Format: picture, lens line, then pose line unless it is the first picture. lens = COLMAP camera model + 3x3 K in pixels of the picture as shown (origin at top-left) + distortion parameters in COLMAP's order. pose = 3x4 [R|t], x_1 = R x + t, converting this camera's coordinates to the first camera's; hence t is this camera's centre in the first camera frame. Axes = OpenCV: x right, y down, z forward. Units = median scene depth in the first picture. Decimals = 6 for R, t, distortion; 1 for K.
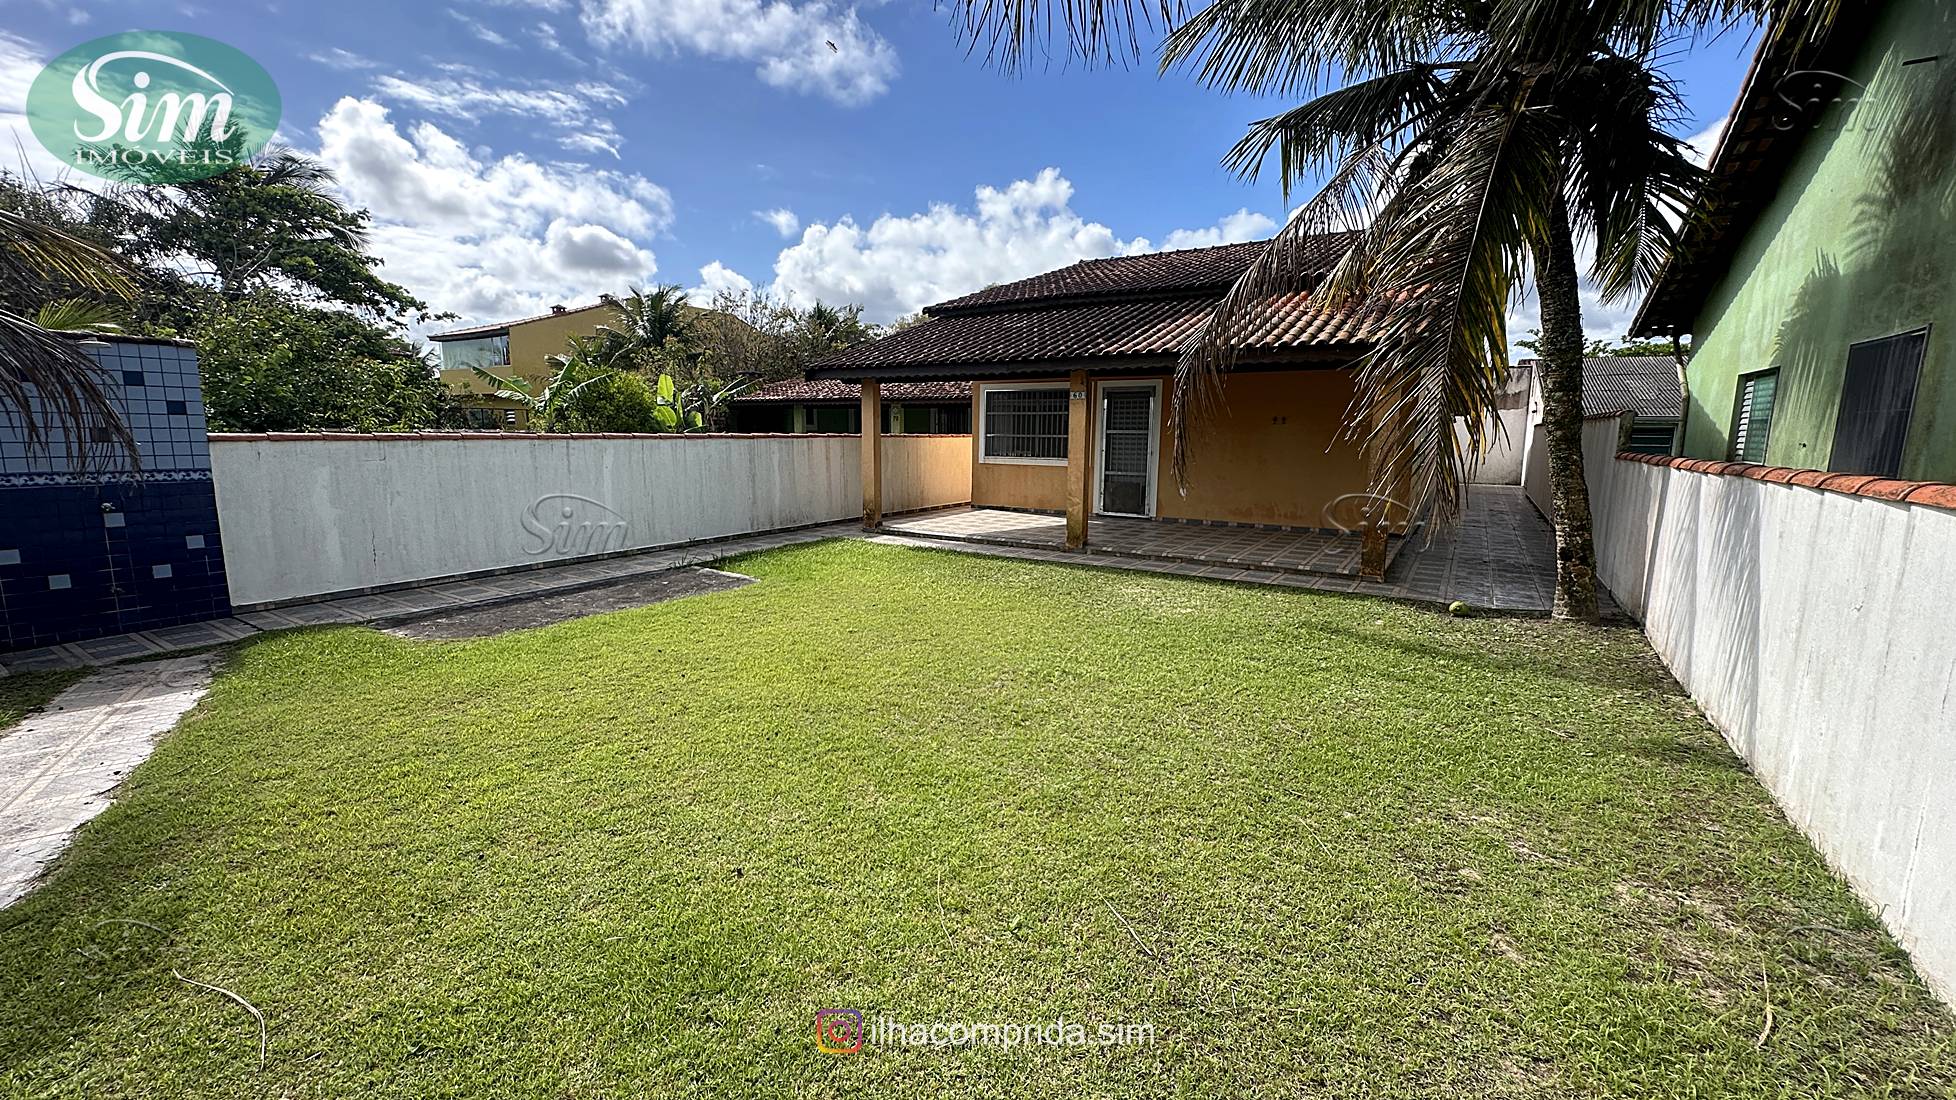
lens RADIAL K [[779.7, 0, 974.3], [0, 779.7, 548.7], [0, 0, 1]] dist [-0.000632, 0.000318]
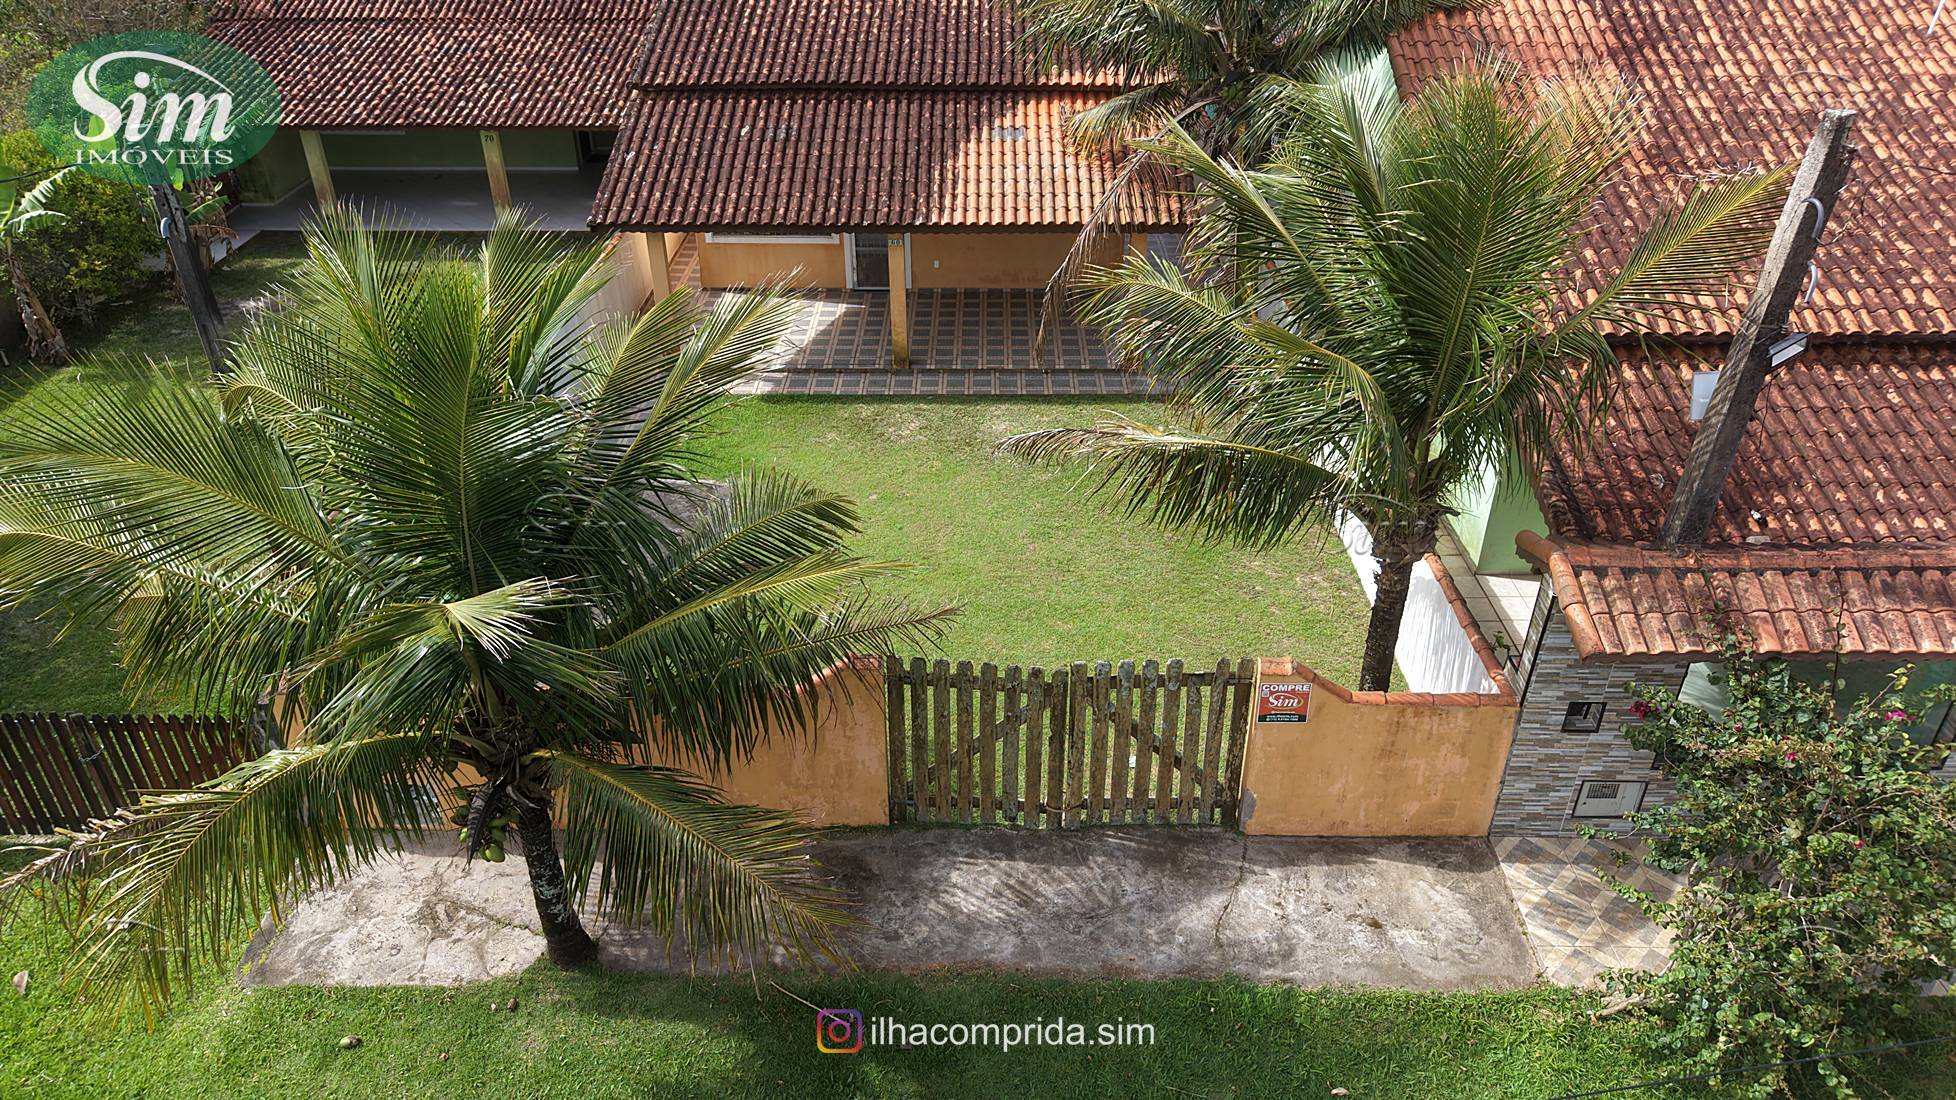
lens RADIAL K [[1308.1, 0, 986.4], [0, 1308.1, 568.3], [0, 0, 1]] dist [0.026036, -0.021584]
pose [[0.845246, -0.295767, 0.445063, -0.626994], [0.090078, 0.899804, 0.426894, -0.482100], [-0.526731, -0.320740, 0.787198, -0.609359]]
